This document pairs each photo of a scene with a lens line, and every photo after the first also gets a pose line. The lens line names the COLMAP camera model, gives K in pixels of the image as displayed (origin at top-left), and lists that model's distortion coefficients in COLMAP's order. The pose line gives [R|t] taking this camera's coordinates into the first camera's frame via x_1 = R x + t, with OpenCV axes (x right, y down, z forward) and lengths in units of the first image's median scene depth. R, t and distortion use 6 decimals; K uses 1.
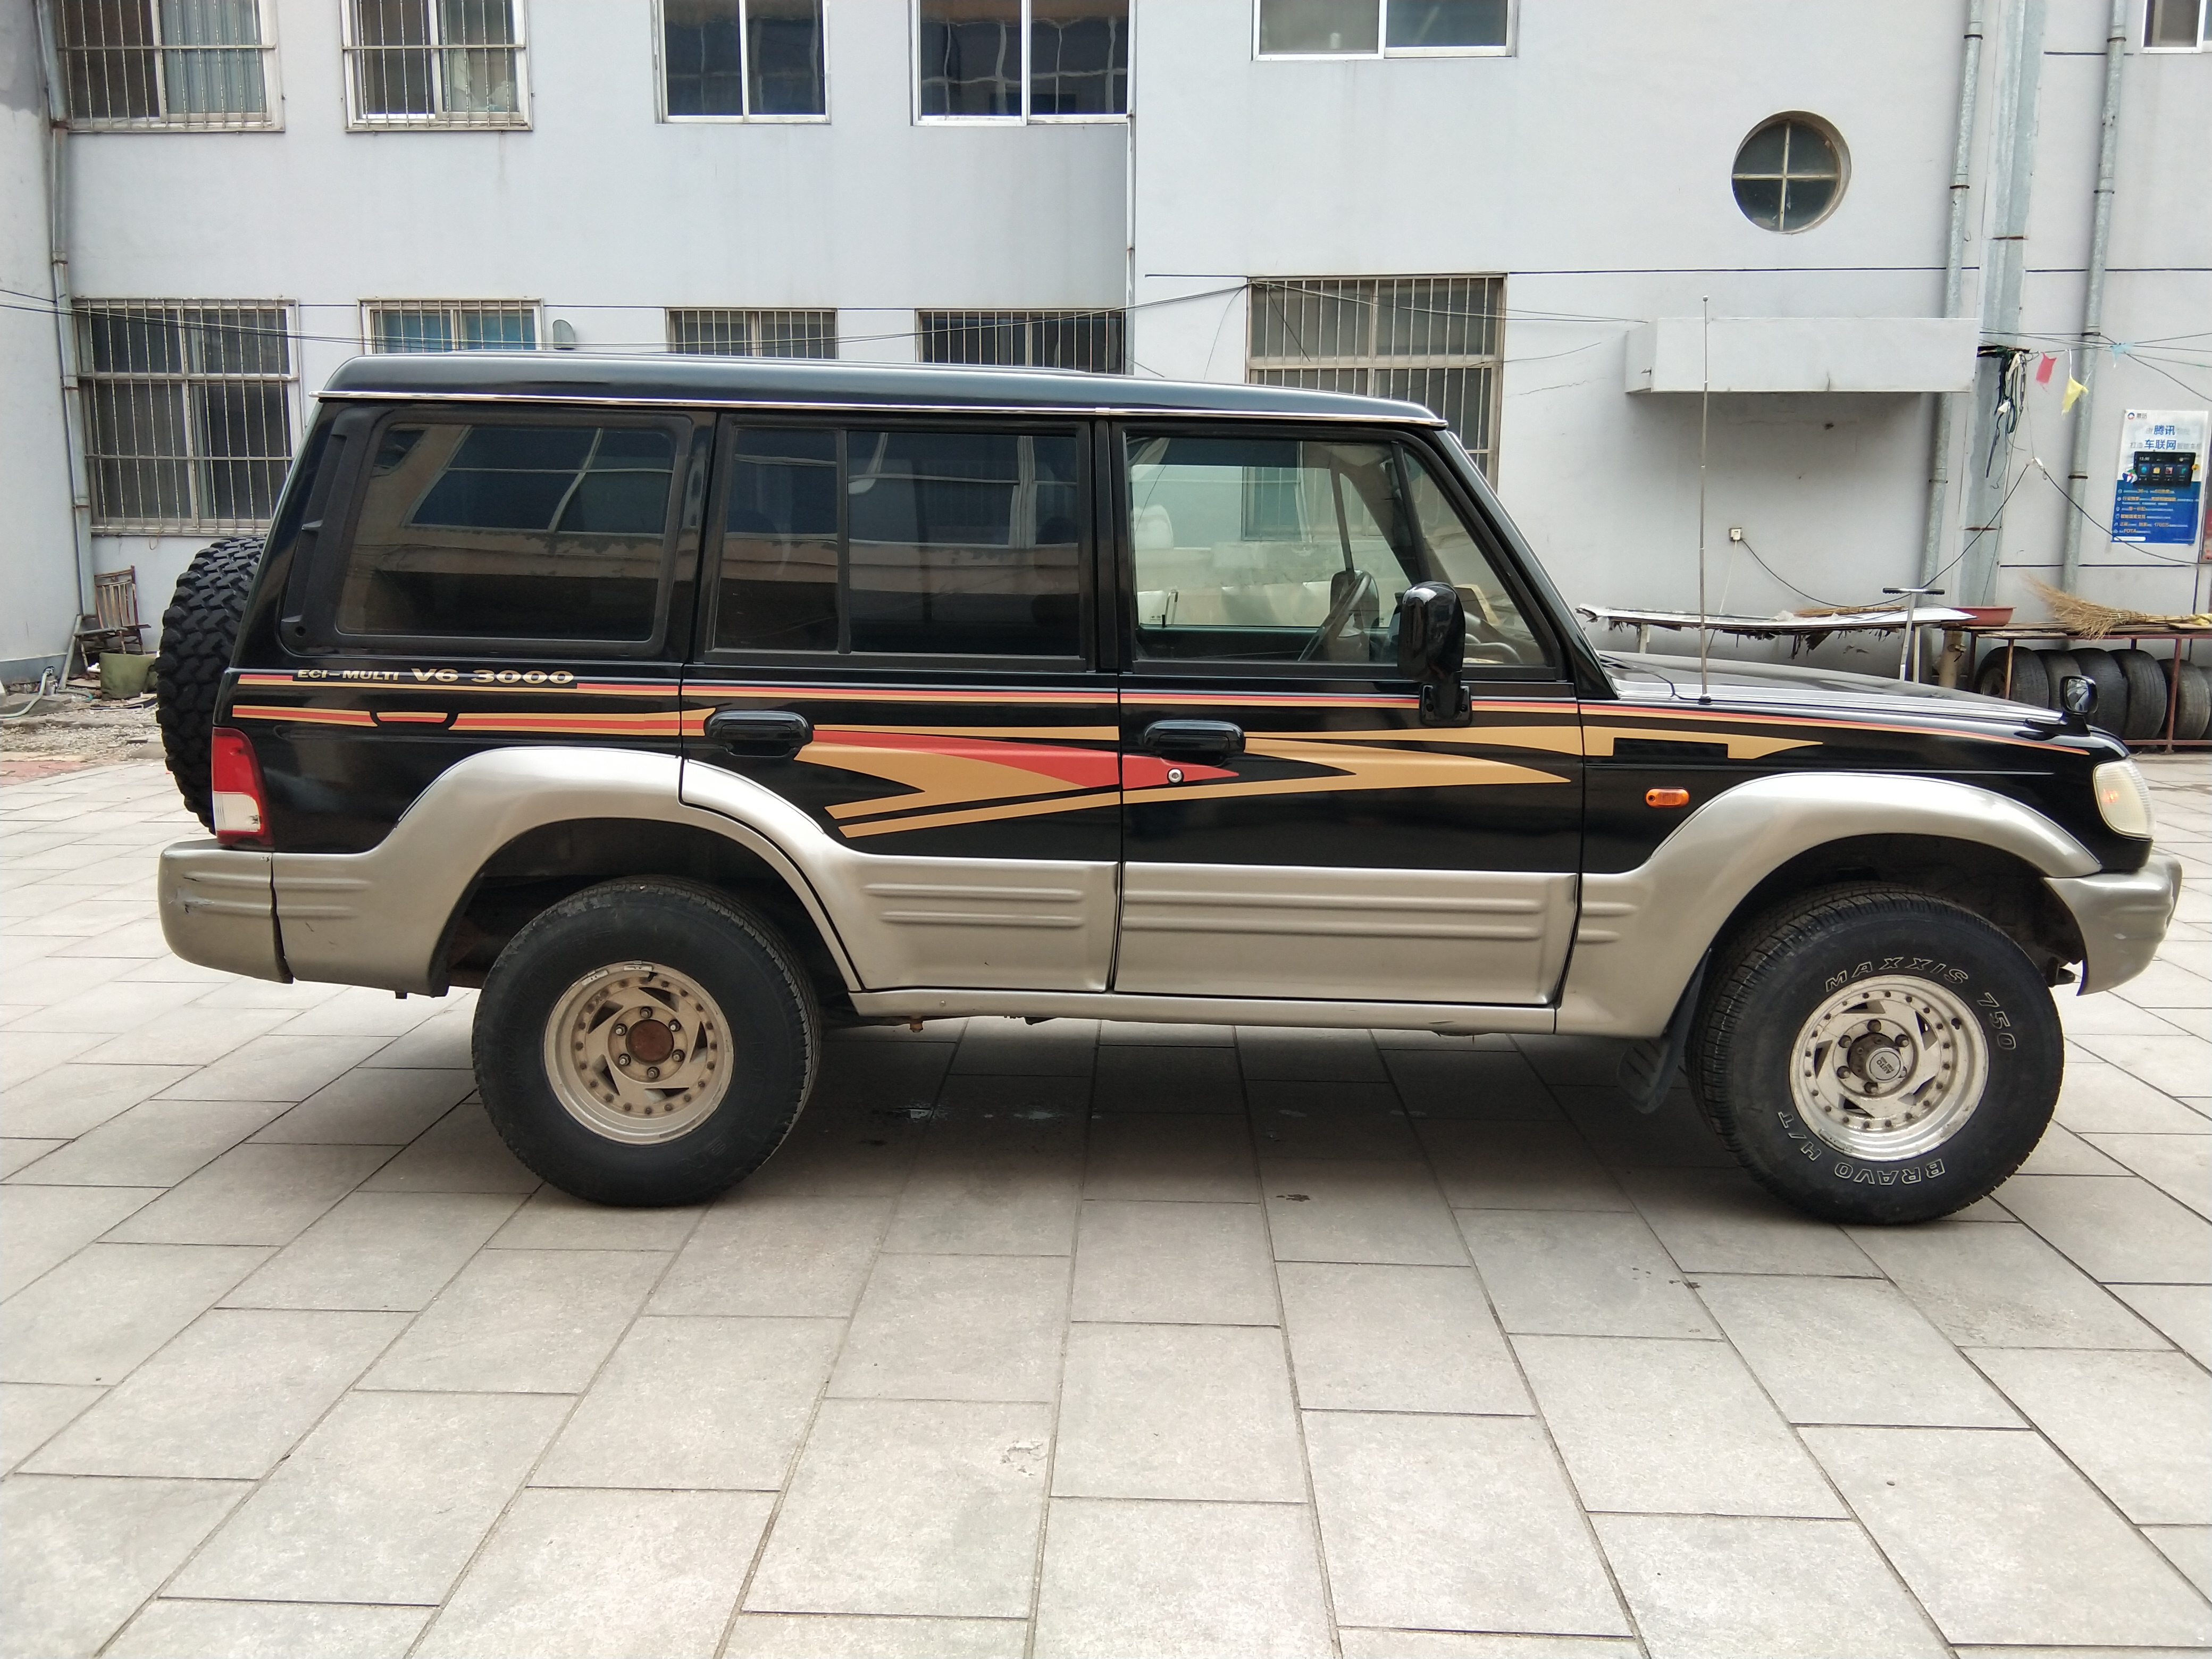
lens RADIAL K [[1748.5, 0, 1090.0], [0, 1748.5, 807.4], [0, 0, 1]] dist [0.091292, -0.126914]
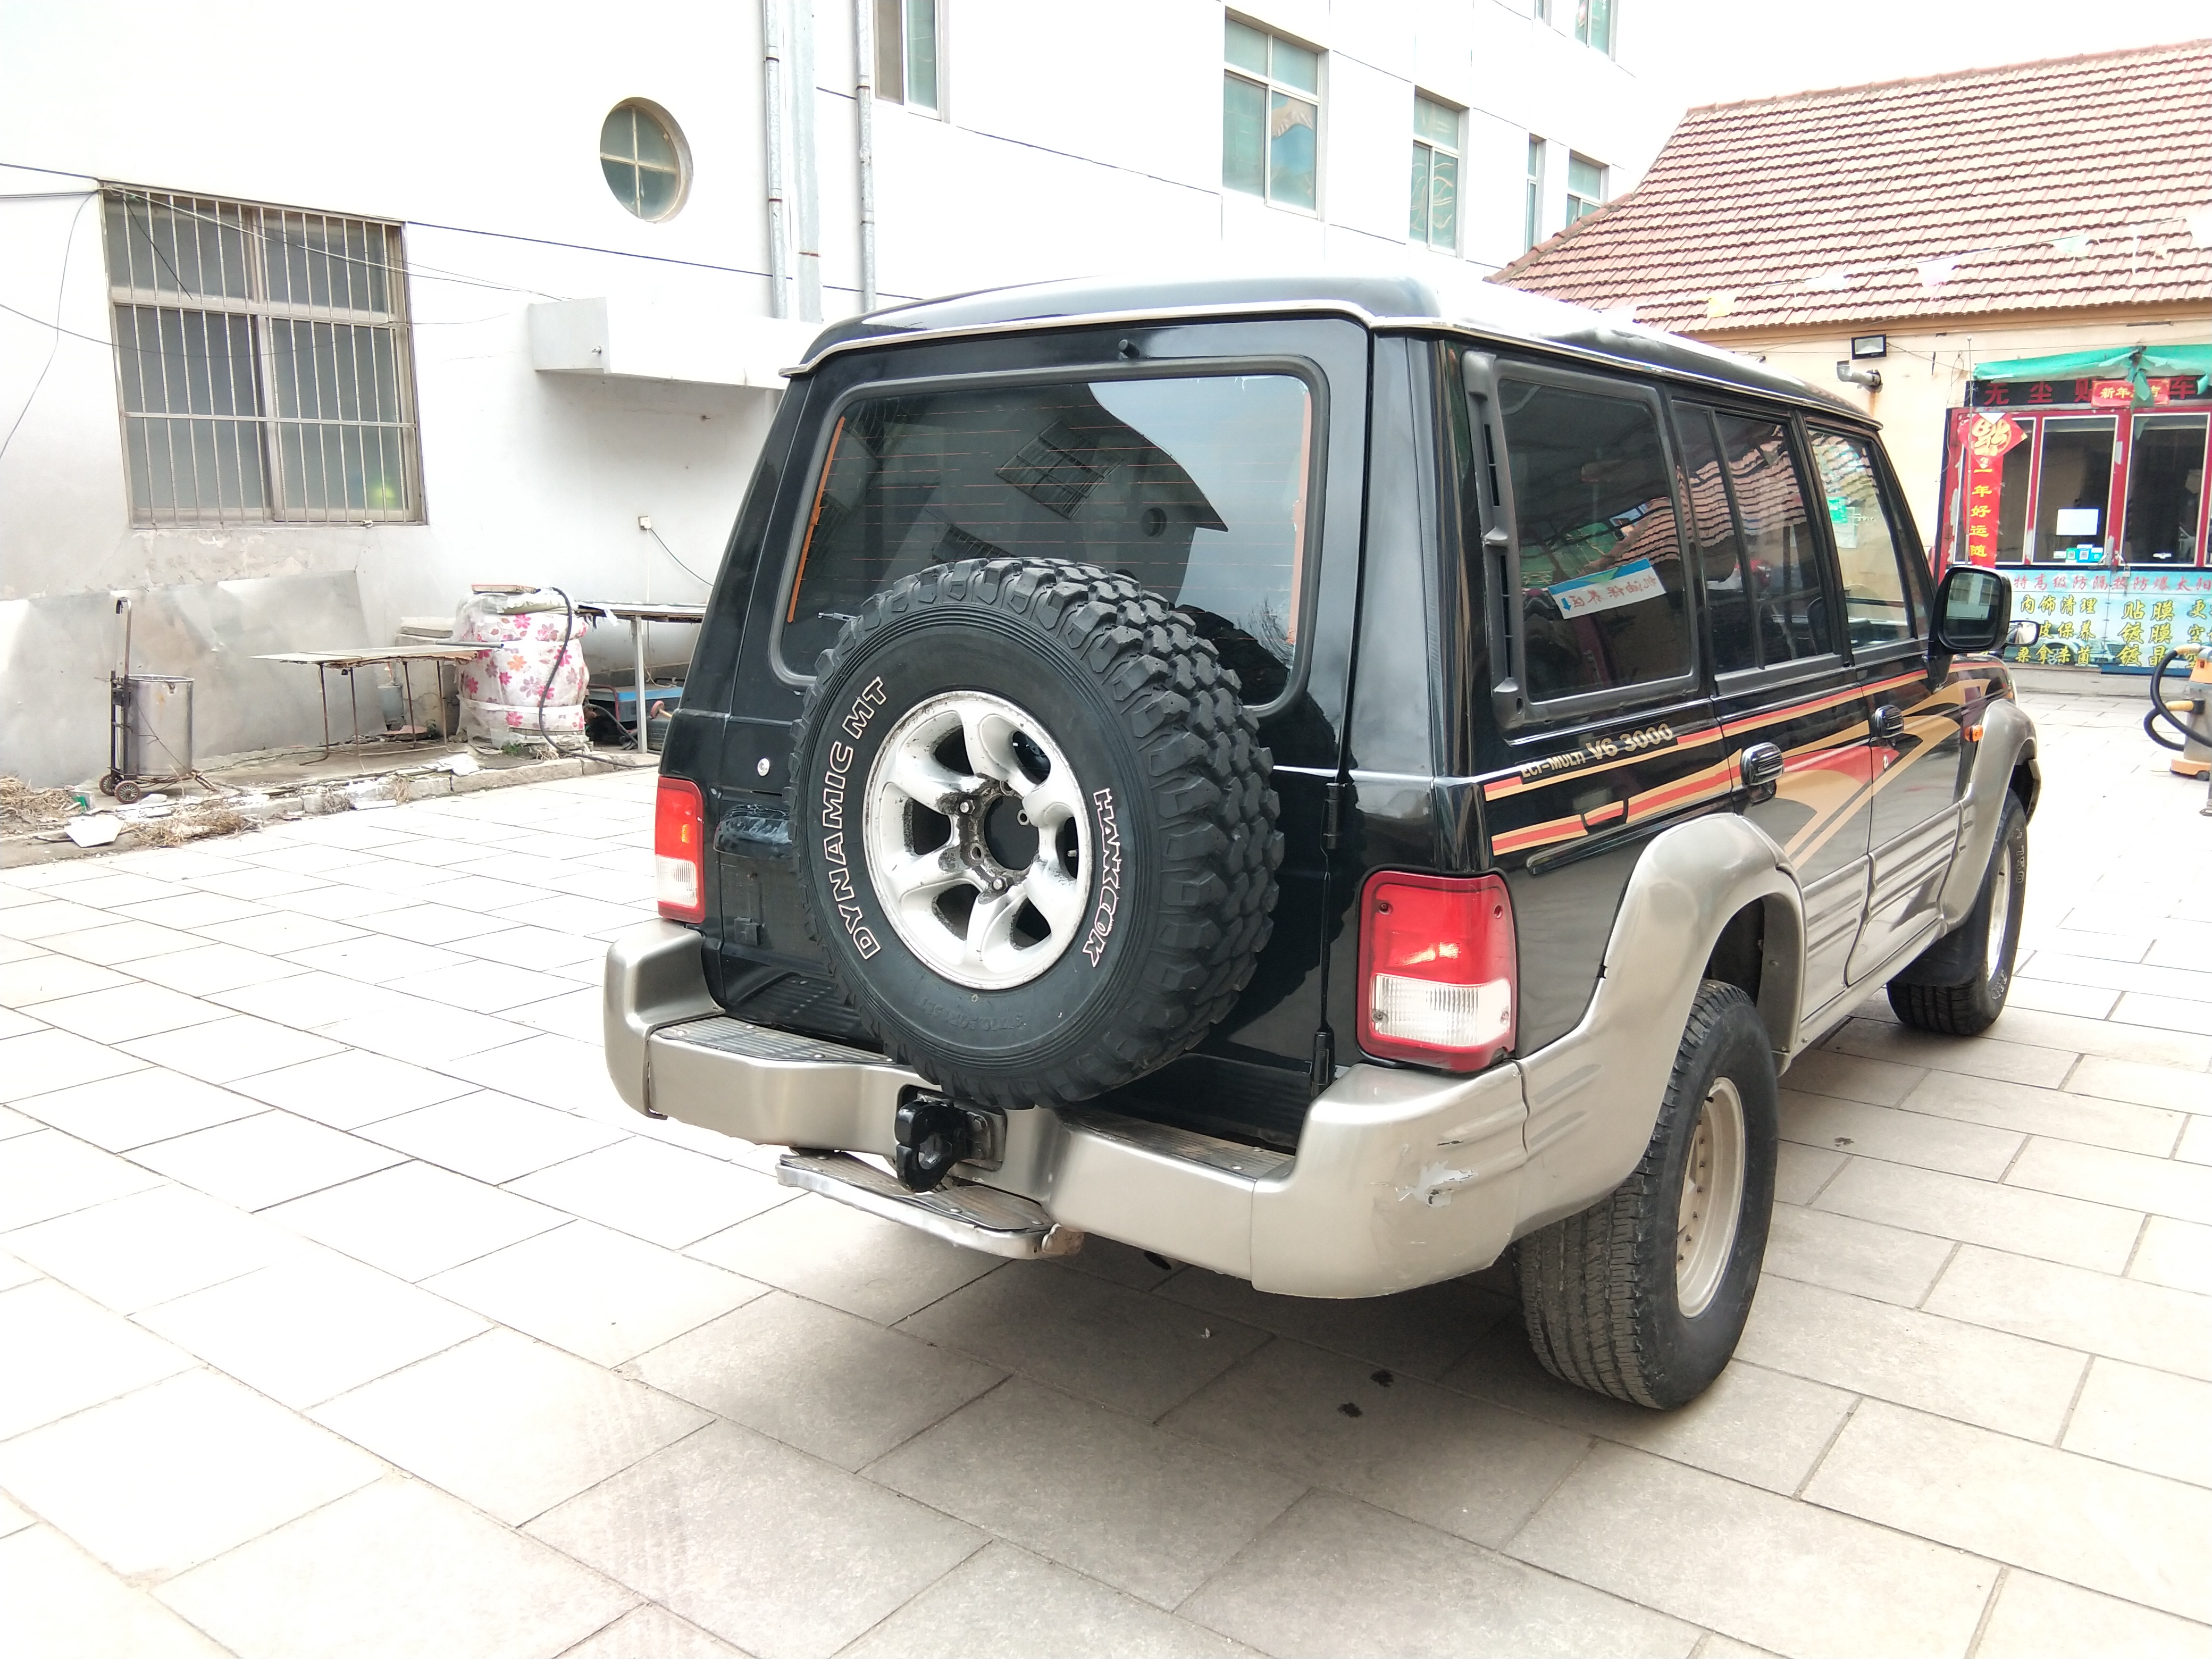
lens RADIAL K [[1756.0, 0, 1099.9], [0, 1756.0, 792.3], [0, 0, 1]] dist [0.084883, -0.117681]
pose [[0.564449, -0.132512, 0.814762, -1.036101], [0.130973, 0.988904, 0.070099, -0.130939], [-0.815011, 0.067145, 0.575542, 0.752445]]
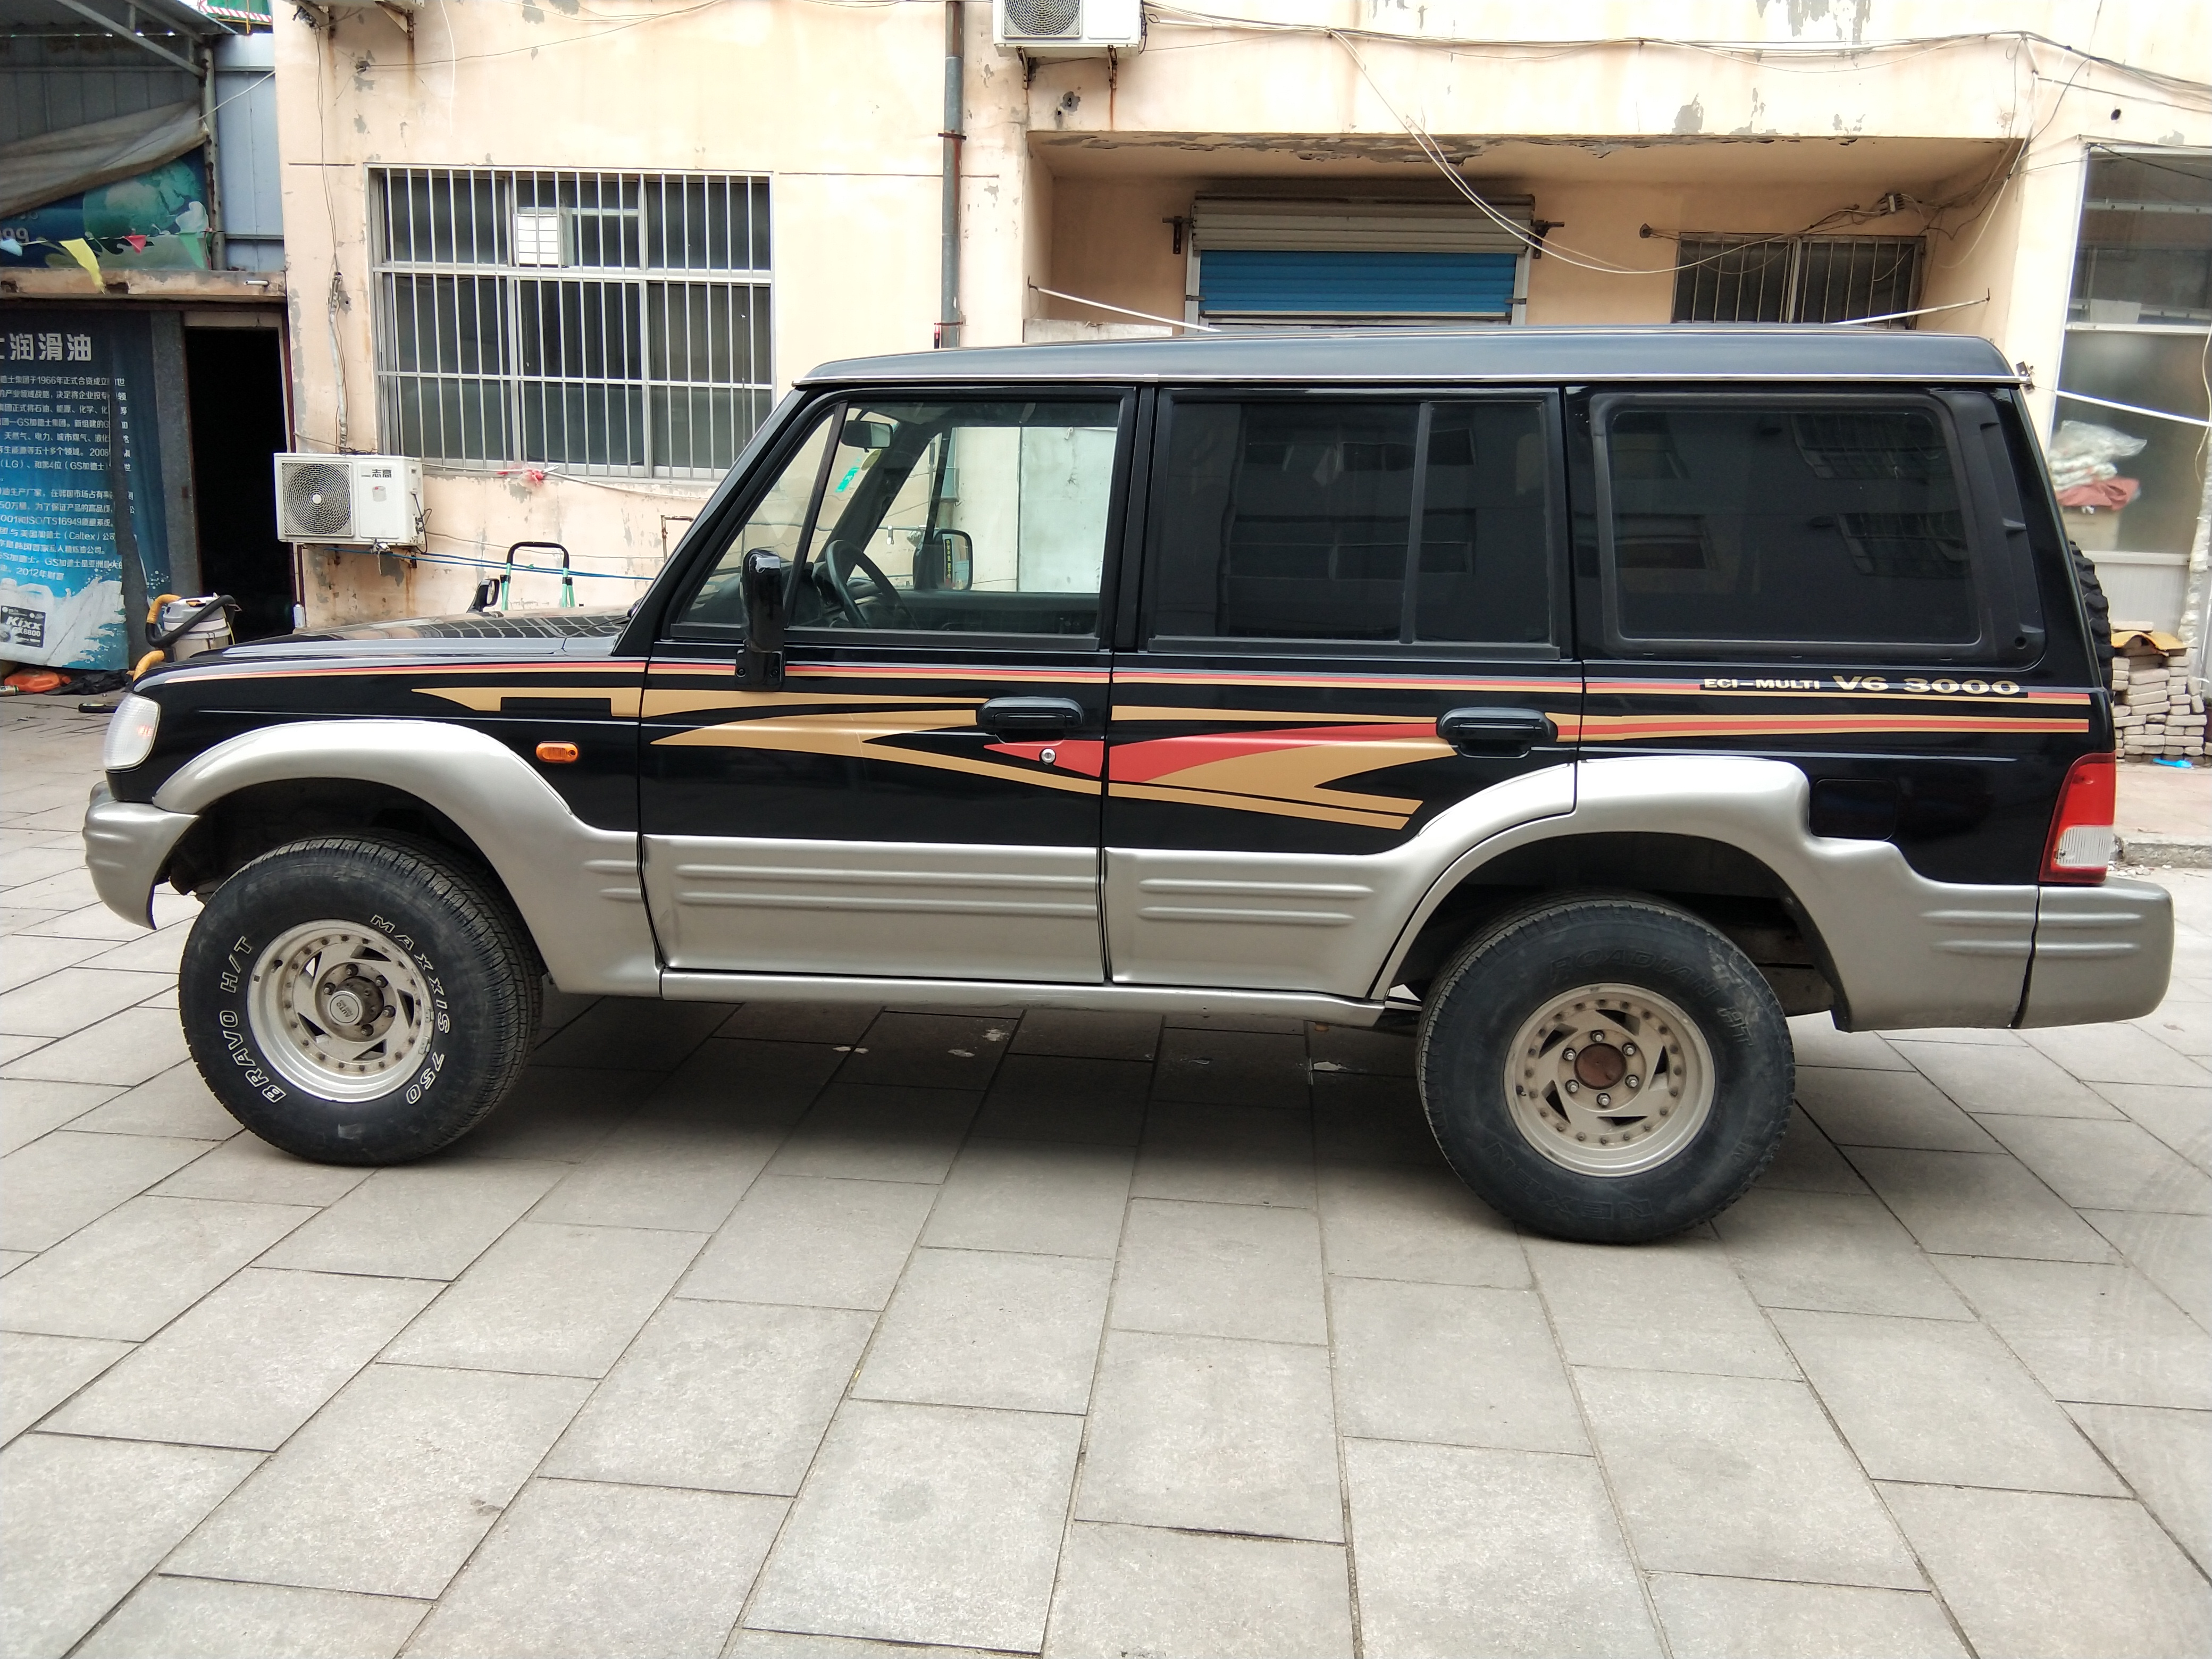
lens RADIAL K [[1748.5, 0, 1090.0], [0, 1748.5, 807.4], [0, 0, 1]] dist [0.091292, -0.126914]
pose [[-0.997542, -0.041367, 0.056555, -0.015010], [-0.020608, 0.944641, 0.327459, -0.363384], [-0.066970, 0.325488, -0.943171, 2.282810]]
